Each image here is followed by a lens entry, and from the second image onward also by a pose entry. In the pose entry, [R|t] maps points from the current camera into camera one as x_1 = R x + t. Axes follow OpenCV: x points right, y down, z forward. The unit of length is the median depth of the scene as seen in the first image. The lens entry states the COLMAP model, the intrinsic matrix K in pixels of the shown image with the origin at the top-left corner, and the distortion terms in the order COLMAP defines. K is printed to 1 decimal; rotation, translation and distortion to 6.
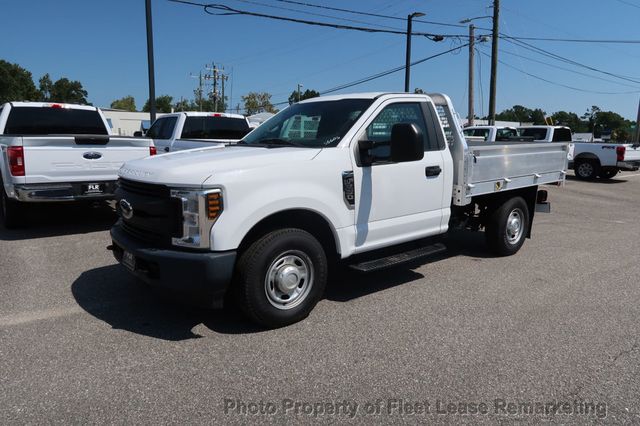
lens RADIAL K [[443.7, 0, 319.3], [0, 443.7, 210.9], [0, 0, 1]] dist [-0.025411, 0.009384]
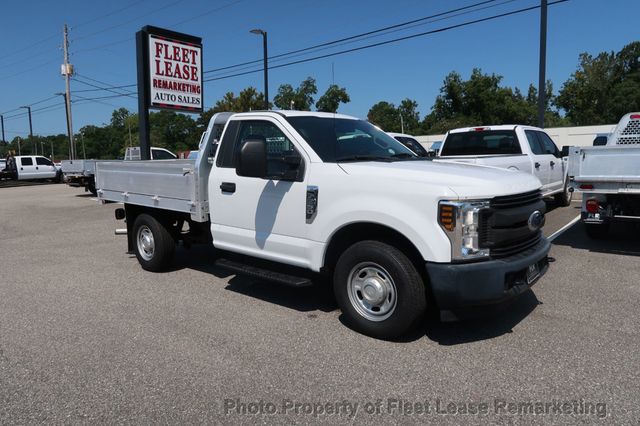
lens RADIAL K [[443.7, 0, 316.7], [0, 443.7, 211.6], [0, 0, 1]] dist [-0.025411, 0.009384]
pose [[0.201346, 0.092686, -0.975125, 0.372383], [-0.126475, 0.989640, 0.067951, -0.038884], [0.971321, 0.109648, 0.210983, 0.294587]]
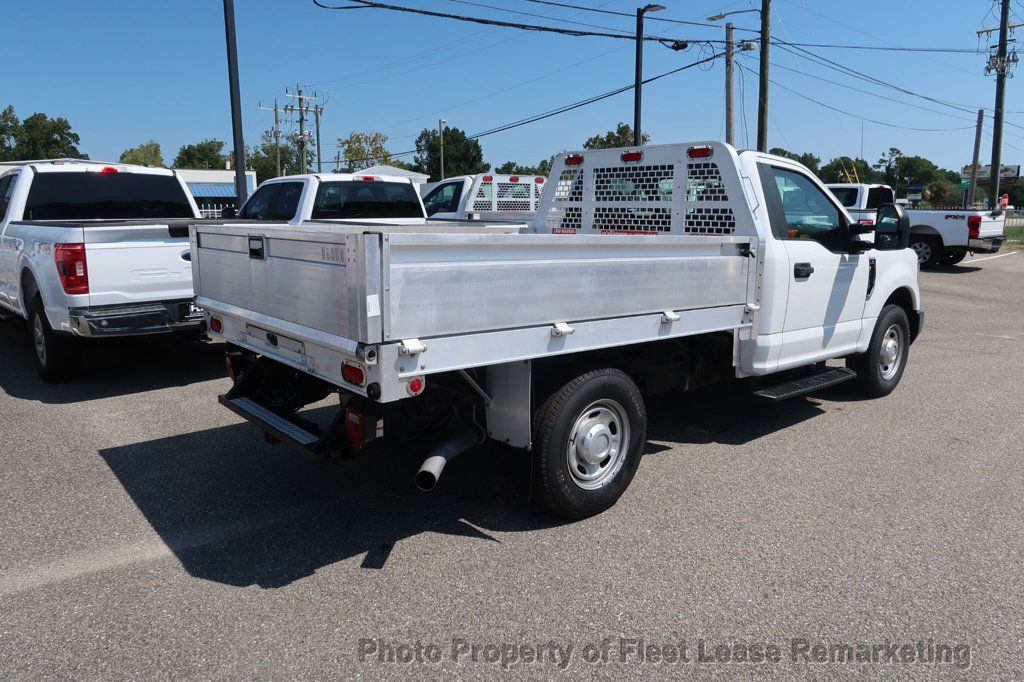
lens RADIAL K [[709.9, 0, 513.0], [0, 709.9, 340.0], [0, 0, 1]] dist [-0.025411, 0.009384]
pose [[0.997560, -0.029303, 0.063360, -0.060257], [0.027671, 0.999266, 0.026480, -0.009680], [-0.064090, -0.024662, 0.997639, 0.008941]]
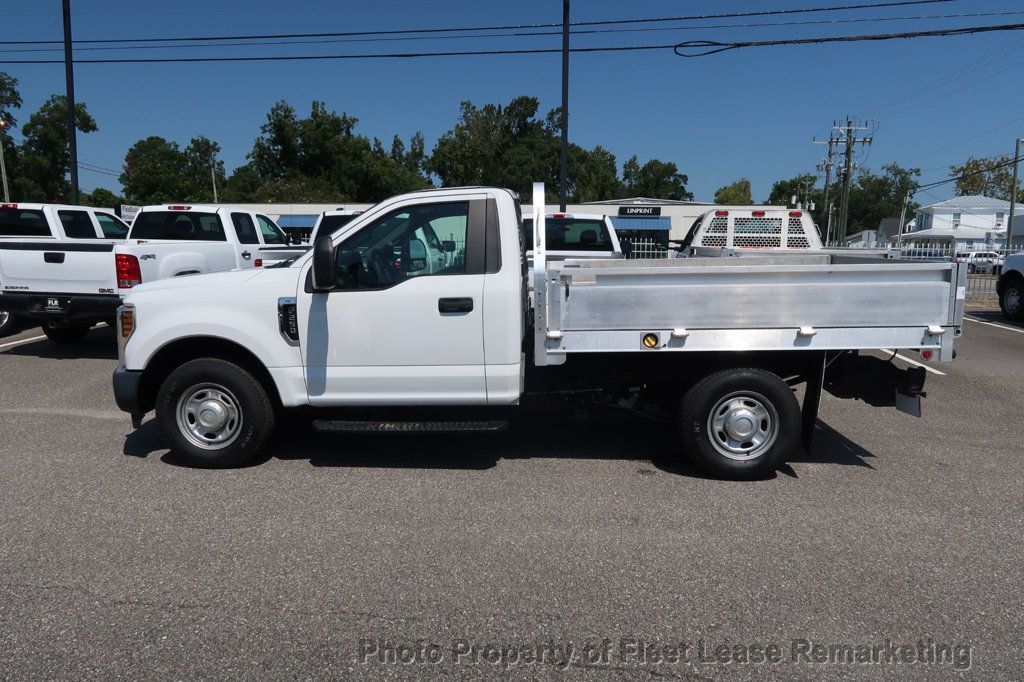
lens RADIAL K [[709.9, 0, 510.0], [0, 709.9, 339.9], [0, 0, 1]] dist [-0.025411, 0.009384]
pose [[0.739883, 0.086344, -0.667171, 0.286668], [-0.104477, 0.994445, 0.012836, -0.016915], [0.664573, 0.060207, 0.744794, 0.074902]]
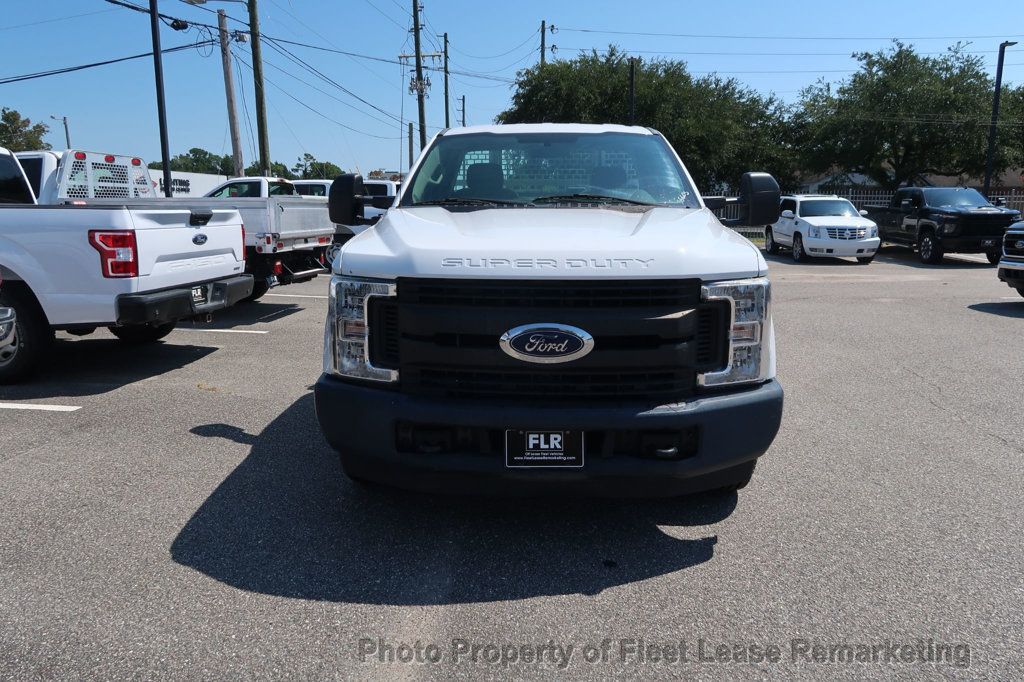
lens RADIAL K [[709.9, 0, 510.7], [0, 709.9, 337.2], [0, 0, 1]] dist [-0.025411, 0.009384]
pose [[0.674926, -0.144779, 0.723543, -0.225321], [0.125502, 0.988799, 0.080786, -0.017164], [-0.727134, 0.036281, 0.685536, 0.116084]]
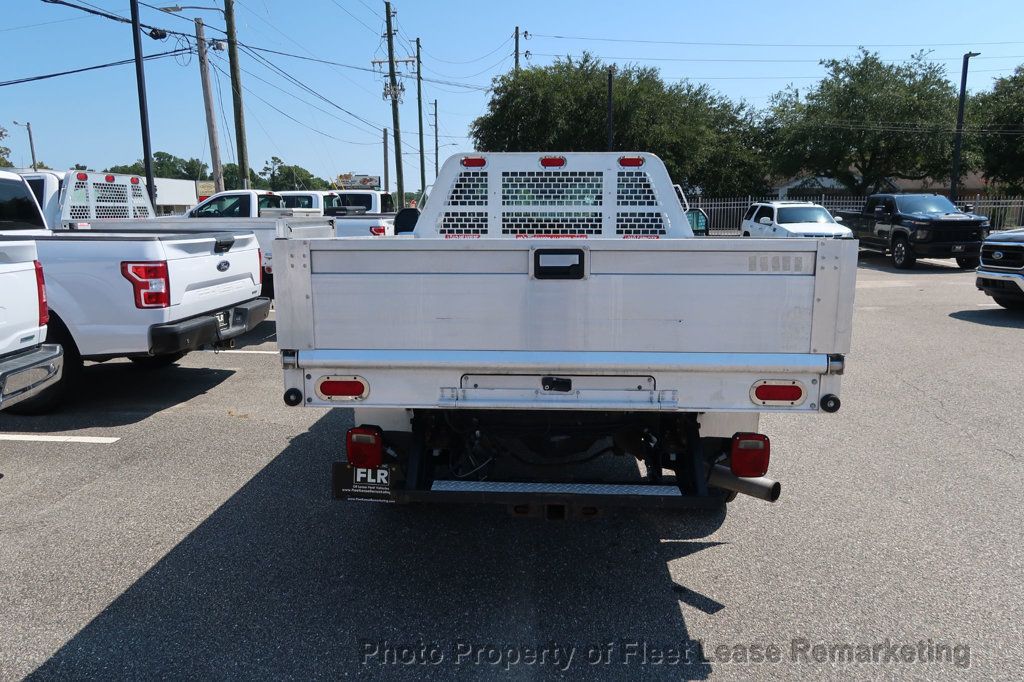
lens RADIAL K [[709.9, 0, 510.6], [0, 709.9, 337.4], [0, 0, 1]] dist [-0.025411, 0.009384]
pose [[0.643278, -0.151415, 0.750511, -0.249104], [0.135098, 0.987316, 0.083395, -0.032062], [-0.753619, 0.047747, 0.655575, 0.128535]]
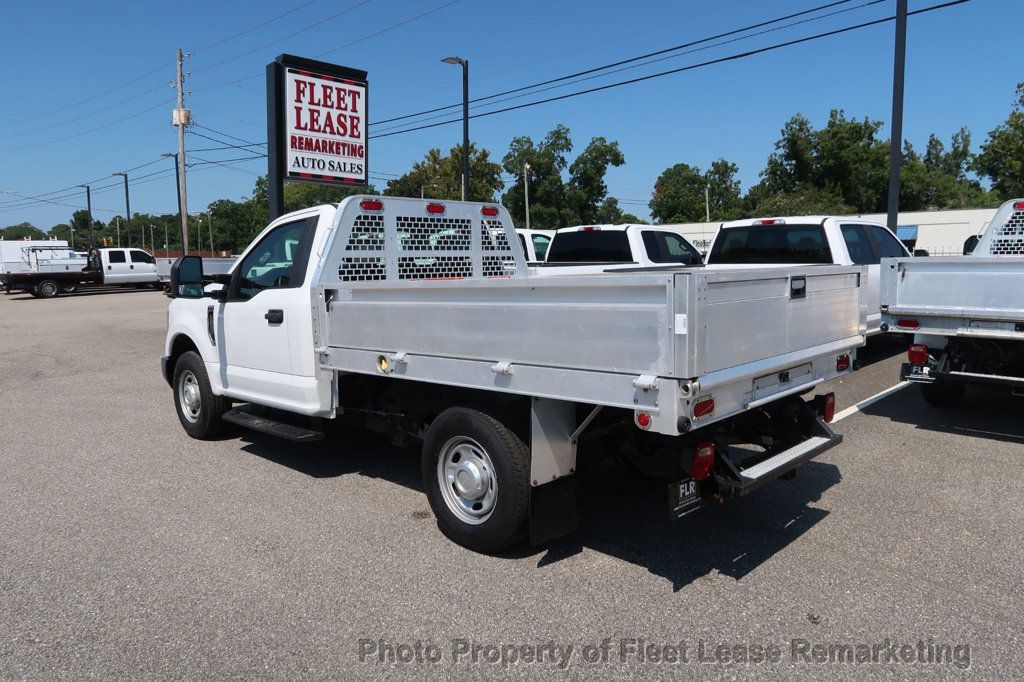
lens RADIAL K [[709.9, 0, 506.9], [0, 709.9, 338.8], [0, 0, 1]] dist [-0.025411, 0.009384]
pose [[0.107970, 0.096482, -0.989461, 0.396014], [-0.142138, 0.986553, 0.080689, -0.055381], [0.983941, 0.131928, 0.120232, 0.343977]]
